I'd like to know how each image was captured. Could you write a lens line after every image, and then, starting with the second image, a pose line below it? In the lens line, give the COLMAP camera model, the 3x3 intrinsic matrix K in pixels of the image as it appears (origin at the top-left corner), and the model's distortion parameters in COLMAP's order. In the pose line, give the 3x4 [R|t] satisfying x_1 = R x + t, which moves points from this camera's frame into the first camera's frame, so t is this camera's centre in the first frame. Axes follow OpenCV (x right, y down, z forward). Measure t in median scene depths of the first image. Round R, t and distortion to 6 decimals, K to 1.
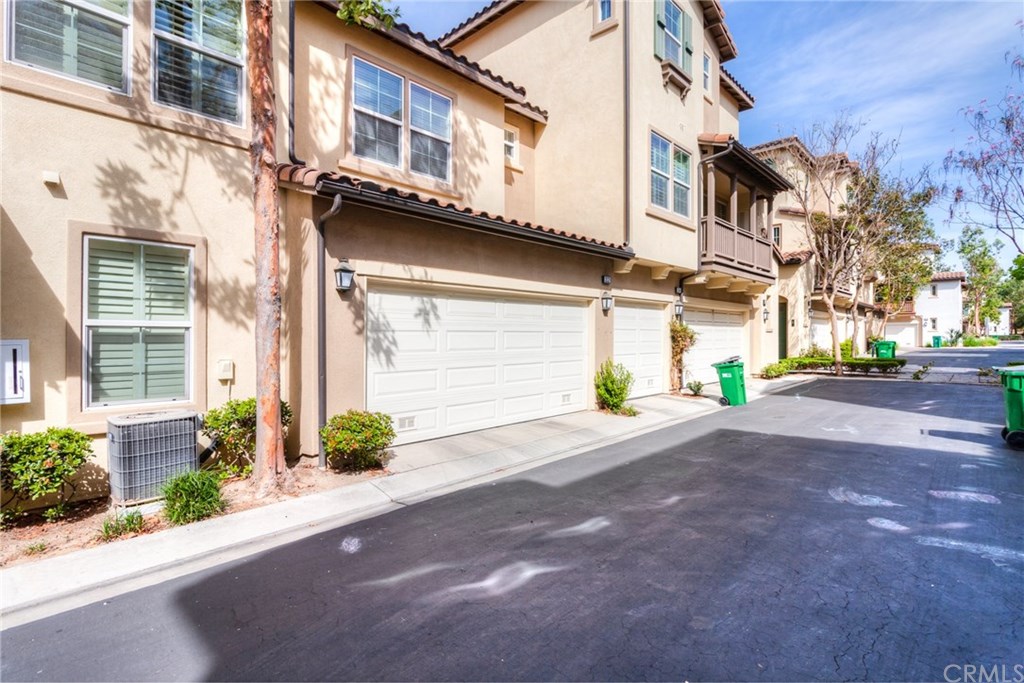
lens RADIAL K [[502.2, 0, 512.0], [0, 502.2, 341.5], [0, 0, 1]] dist [0.002069, 0.000682]
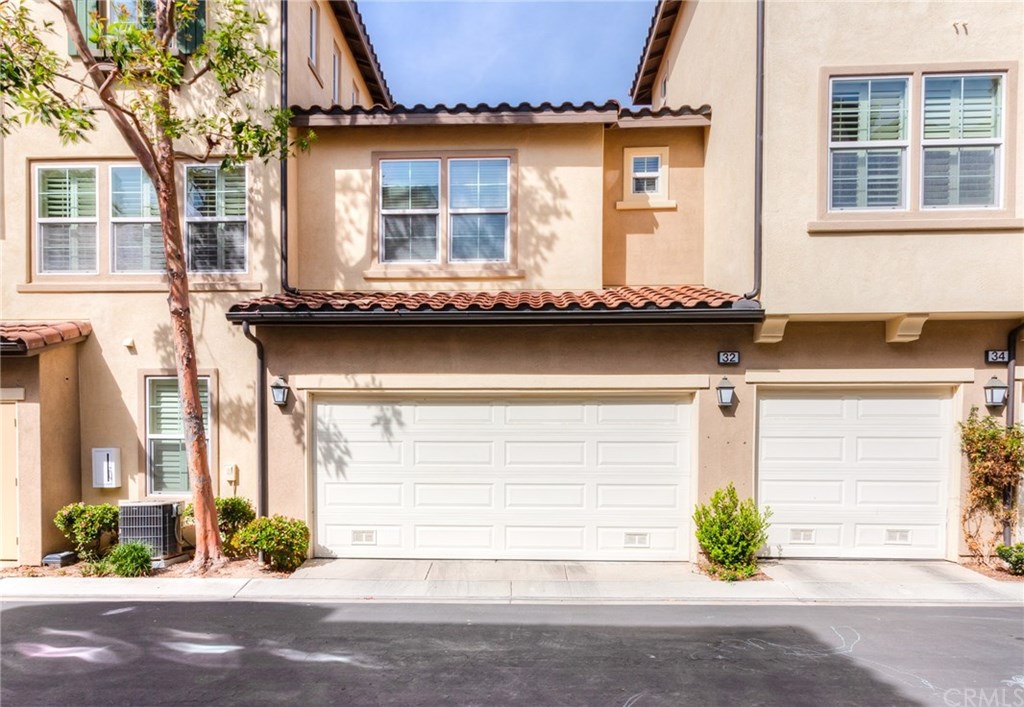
lens RADIAL K [[656.1, 0, 509.4], [0, 656.1, 458.2], [0, 0, 1]] dist [-0.001476, -0.000491]
pose [[0.648190, 0.023336, -0.761121, 0.973584], [-0.010880, 0.999712, 0.021386, -0.019690], [0.761401, -0.005581, 0.648258, 0.417478]]
